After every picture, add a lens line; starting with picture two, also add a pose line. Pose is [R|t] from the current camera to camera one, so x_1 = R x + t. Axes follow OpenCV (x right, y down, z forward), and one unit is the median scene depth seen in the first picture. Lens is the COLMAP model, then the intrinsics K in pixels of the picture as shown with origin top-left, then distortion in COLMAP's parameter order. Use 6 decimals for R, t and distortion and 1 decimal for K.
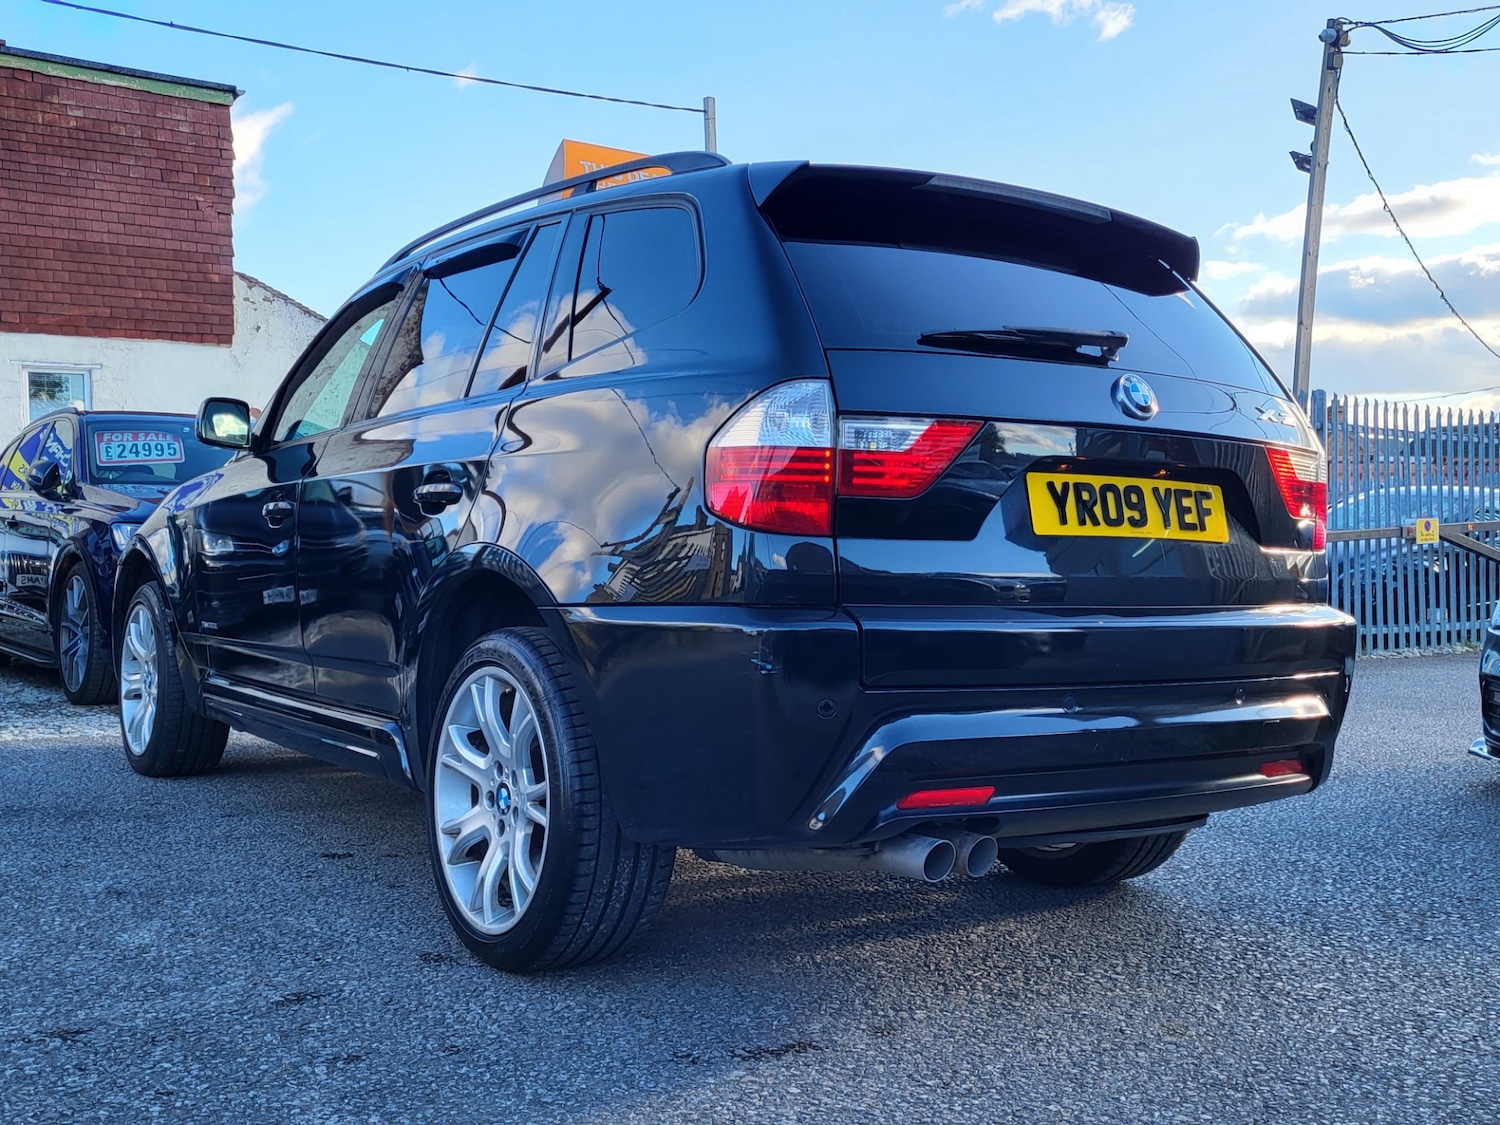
lens RADIAL K [[1506.5, 0, 739.2], [0, 1506.5, 564.7], [0, 0, 1]] dist [0.030312, 0.000000]
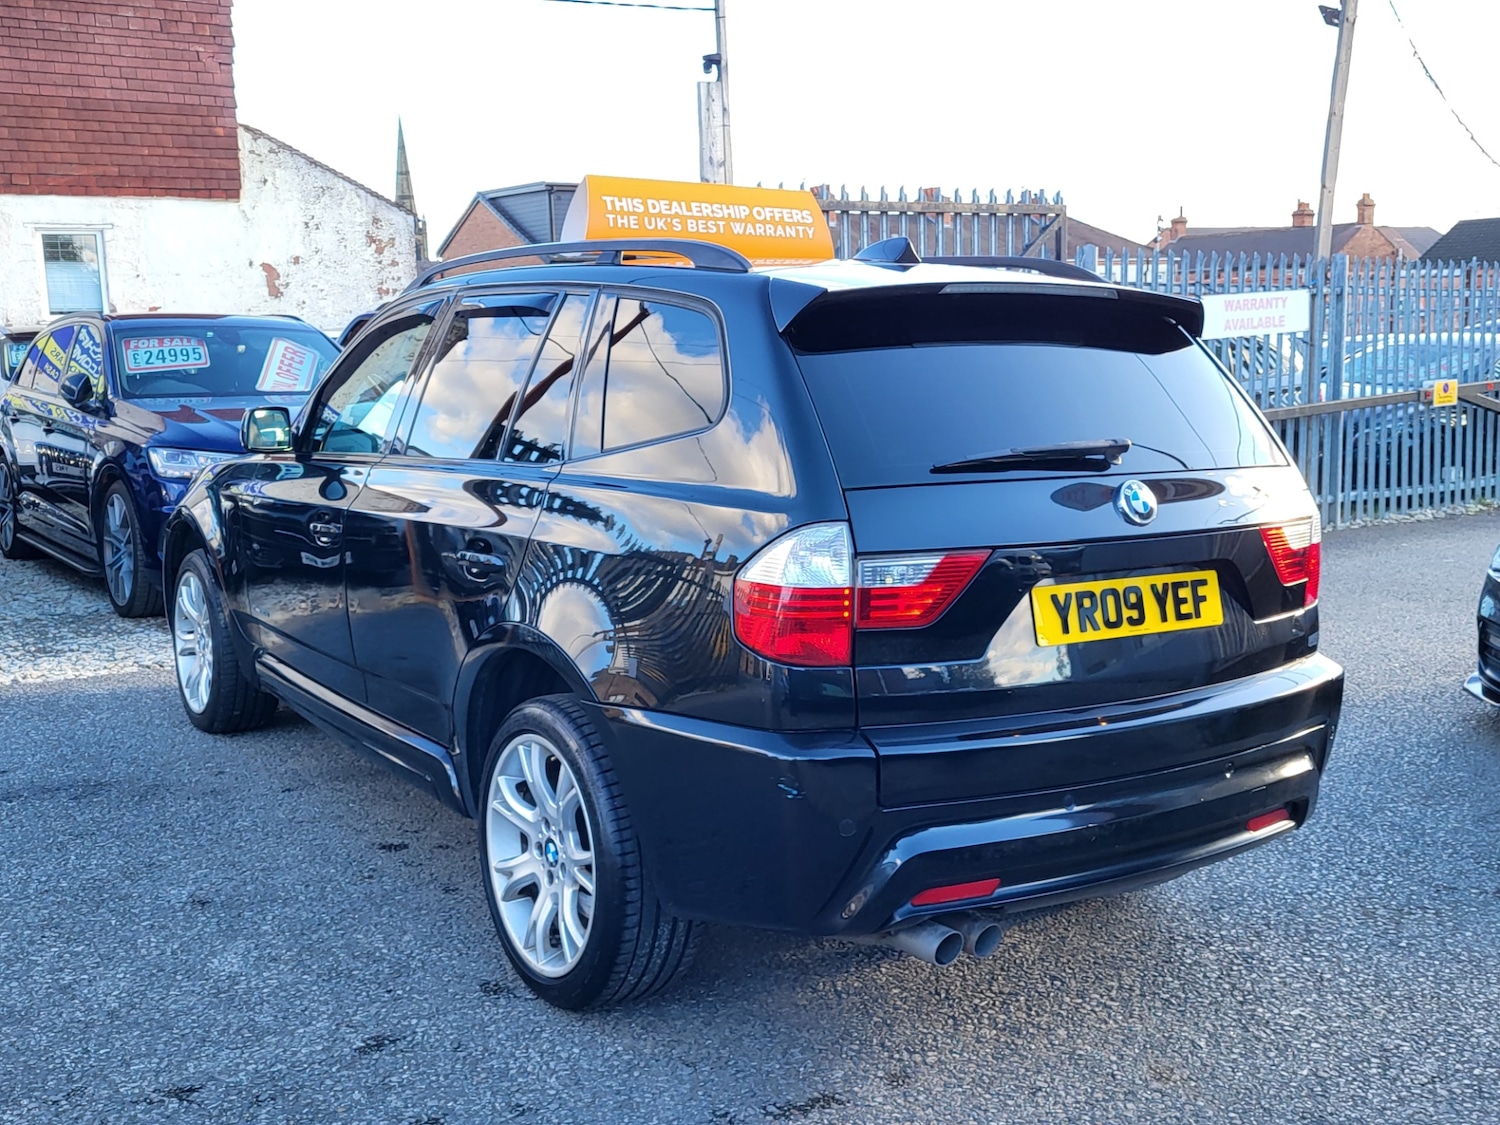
lens RADIAL K [[1506.5, 0, 711.1], [0, 1506.5, 556.5], [0, 0, 1]] dist [0.030312, 0.000000]
pose [[0.999546, -0.012233, -0.027518, -0.007391], [0.015479, 0.992525, 0.121052, -0.196644], [0.025831, -0.121423, 0.992265, -0.063978]]
